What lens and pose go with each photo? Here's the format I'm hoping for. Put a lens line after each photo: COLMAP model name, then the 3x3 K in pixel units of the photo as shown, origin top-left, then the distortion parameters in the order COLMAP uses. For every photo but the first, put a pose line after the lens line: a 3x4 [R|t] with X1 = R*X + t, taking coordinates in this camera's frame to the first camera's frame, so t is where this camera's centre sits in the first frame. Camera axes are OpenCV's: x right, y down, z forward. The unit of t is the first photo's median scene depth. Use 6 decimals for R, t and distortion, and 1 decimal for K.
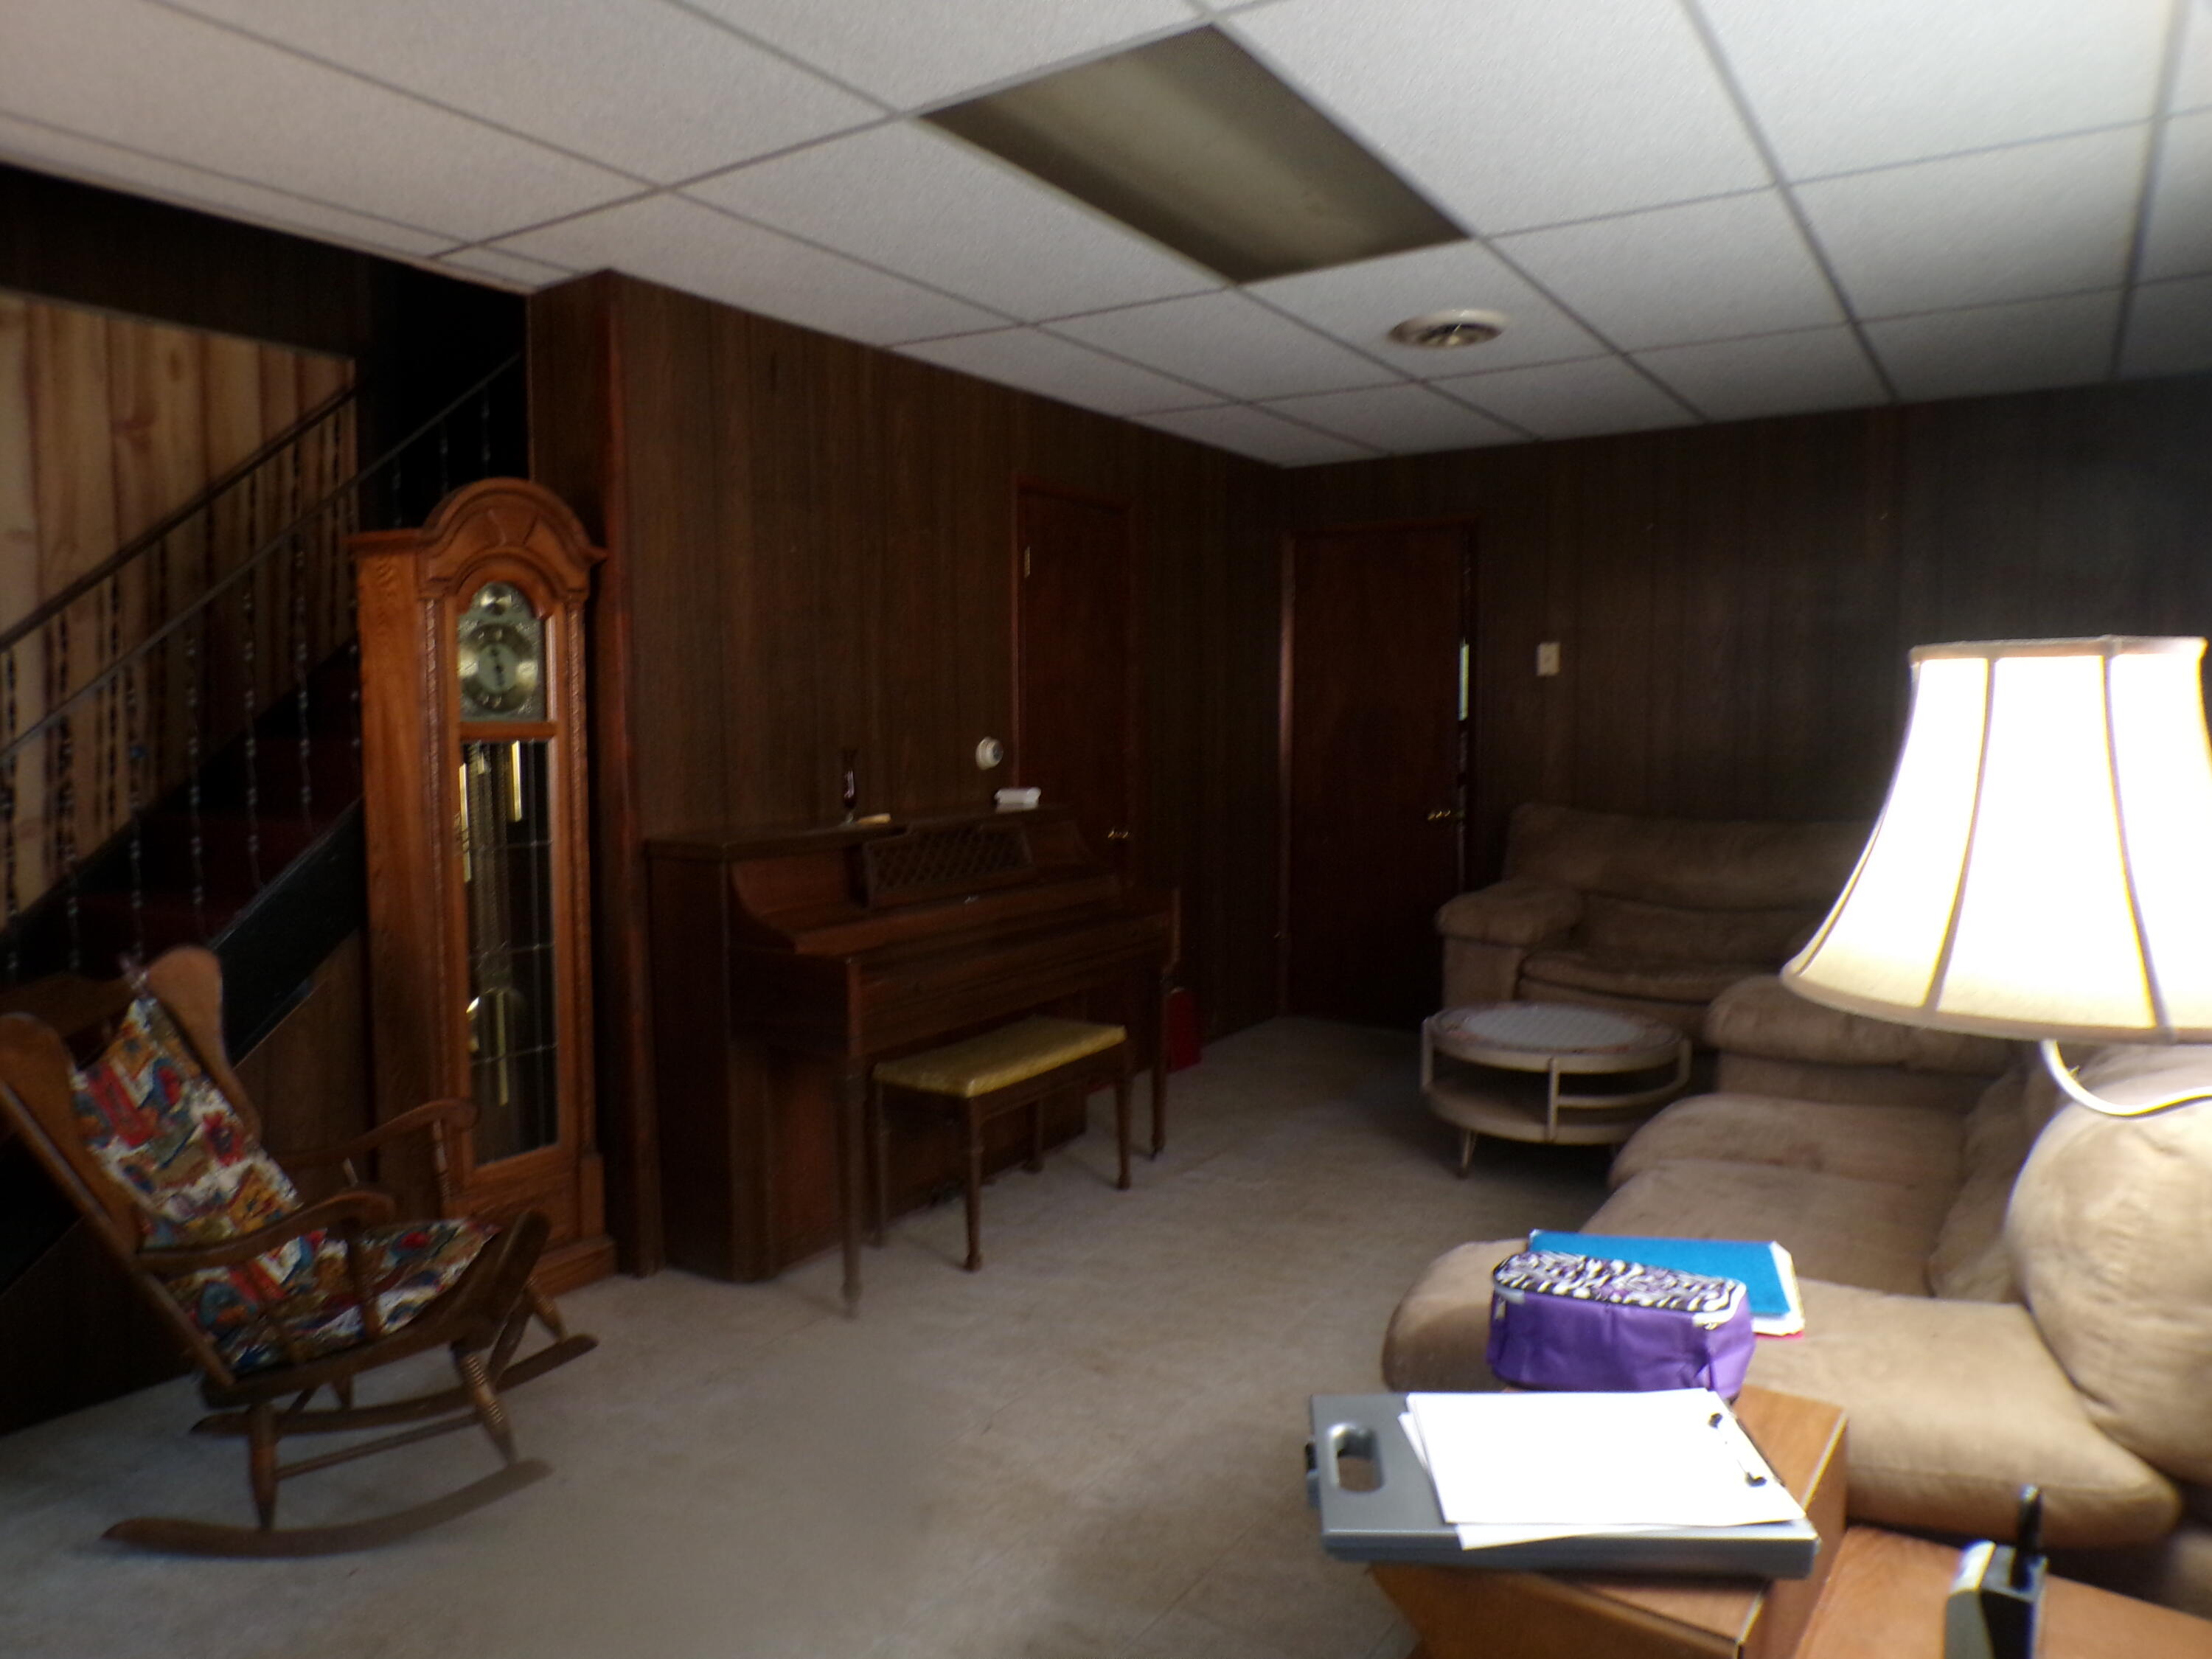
lens RADIAL K [[1490.9, 0, 1109.4], [0, 1490.9, 828.7], [0, 0, 1]] dist [-0.053533, 0.027866]
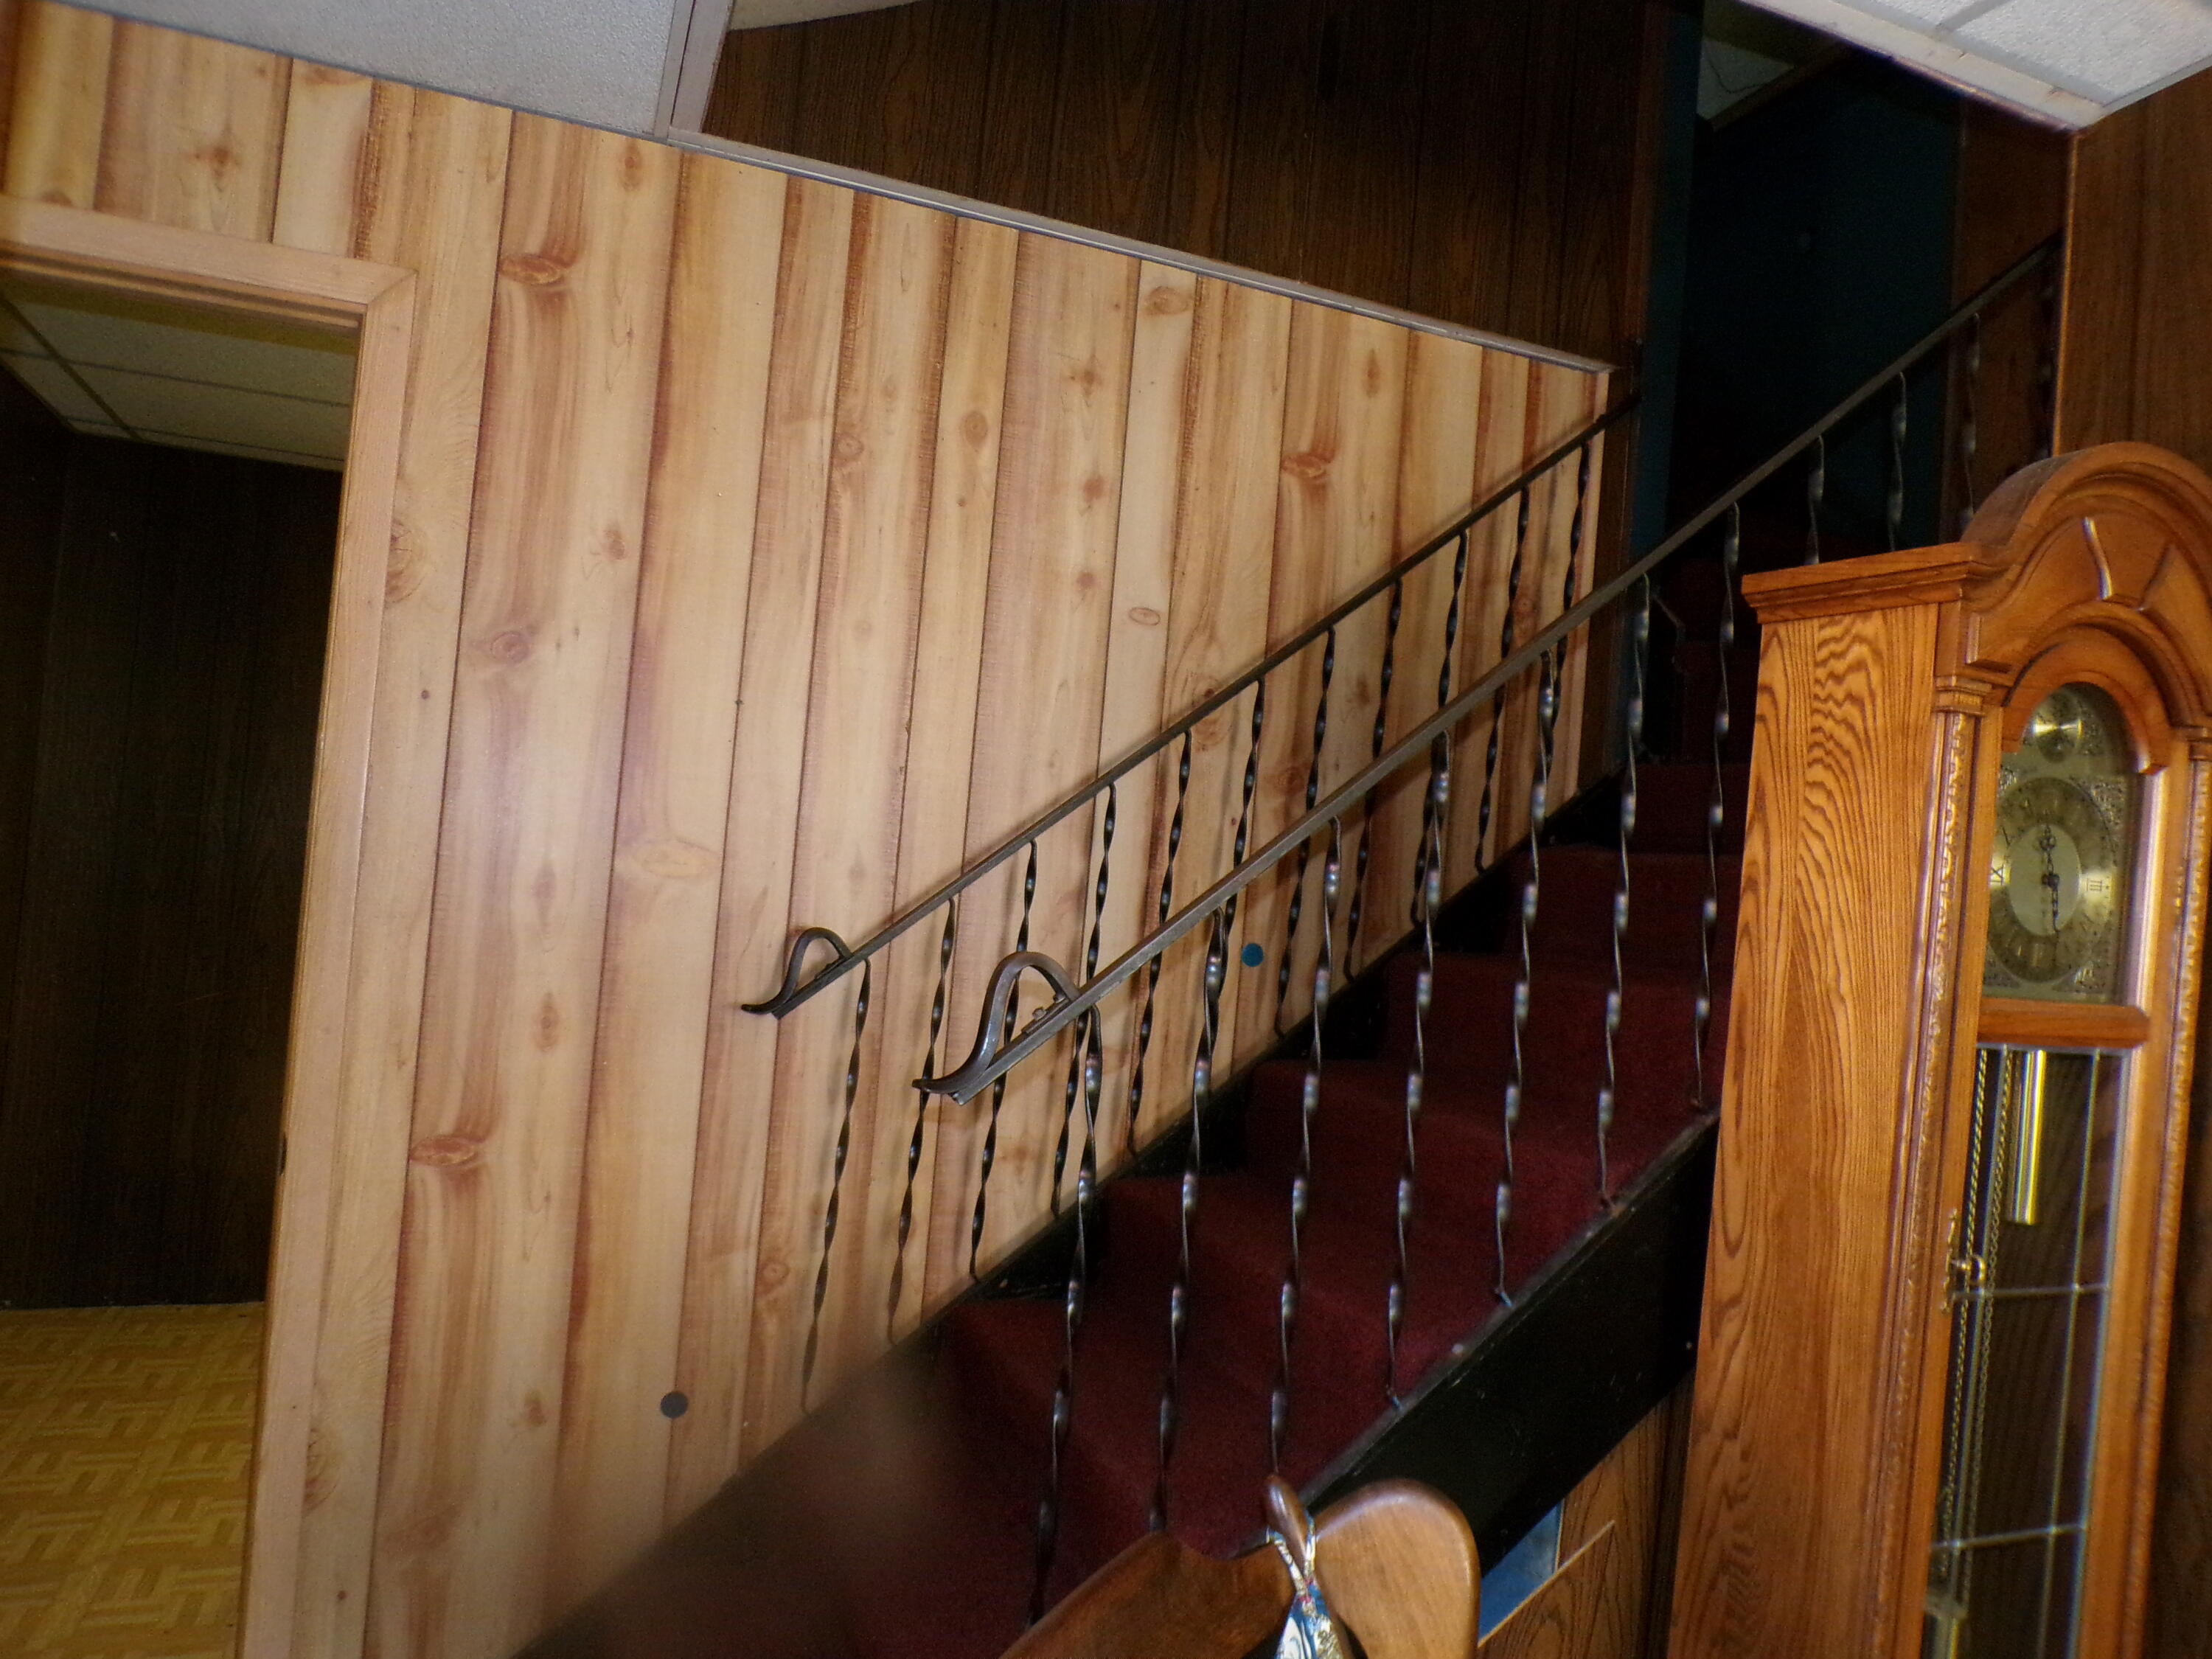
lens RADIAL K [[1490.9, 0, 1102.7], [0, 1490.9, 829.0], [0, 0, 1]] dist [-0.053533, 0.027866]
pose [[0.813743, 0.056322, -0.578489, -0.367251], [-0.134155, 0.986619, -0.092655, -0.042613], [0.565530, 0.153005, 0.810411, 0.457410]]
